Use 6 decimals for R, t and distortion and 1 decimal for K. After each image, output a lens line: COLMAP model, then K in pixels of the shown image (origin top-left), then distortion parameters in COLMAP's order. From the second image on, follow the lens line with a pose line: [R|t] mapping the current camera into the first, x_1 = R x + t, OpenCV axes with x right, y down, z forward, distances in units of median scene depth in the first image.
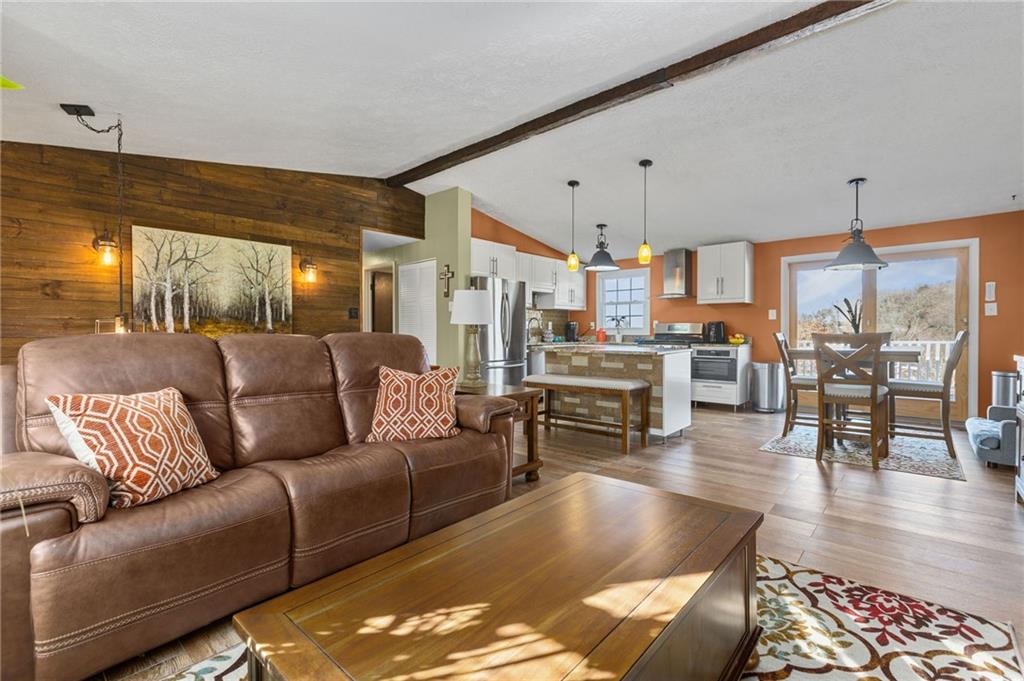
lens RADIAL K [[463.1, 0, 512.0], [0, 463.1, 340.5], [0, 0, 1]] dist [-0.001446, 0.000497]
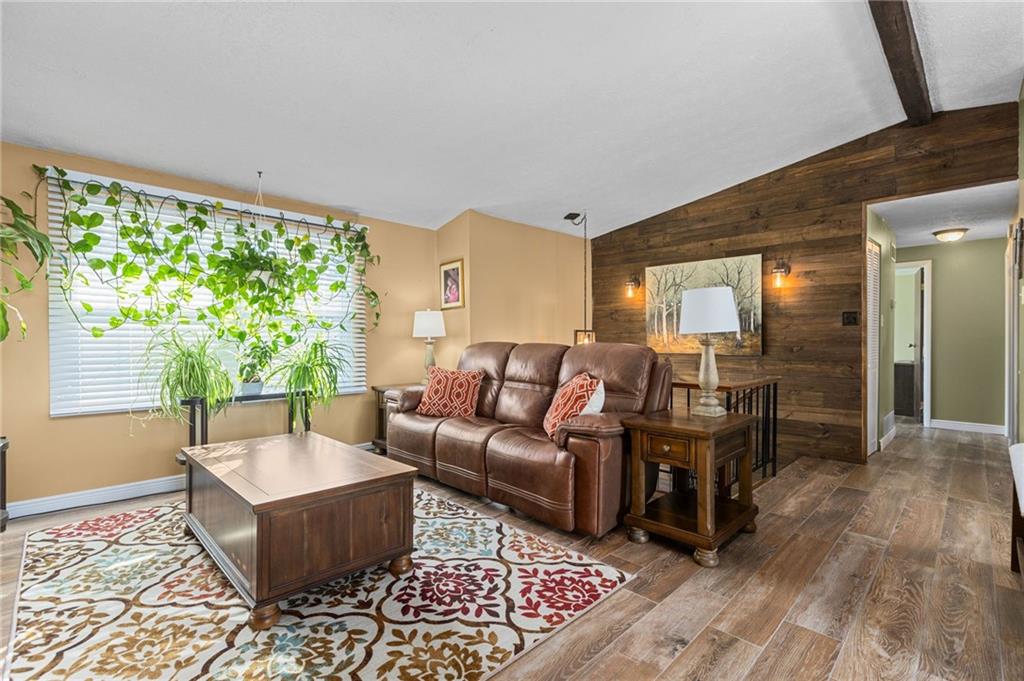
lens RADIAL K [[463.1, 0, 512.0], [0, 463.1, 340.5], [0, 0, 1]] dist [-0.001446, 0.000497]
pose [[-0.055703, -0.000771, -0.998447, 1.217936], [-0.019726, 0.999805, 0.000328, -0.028458], [0.998252, 0.019714, -0.055707, 1.274071]]
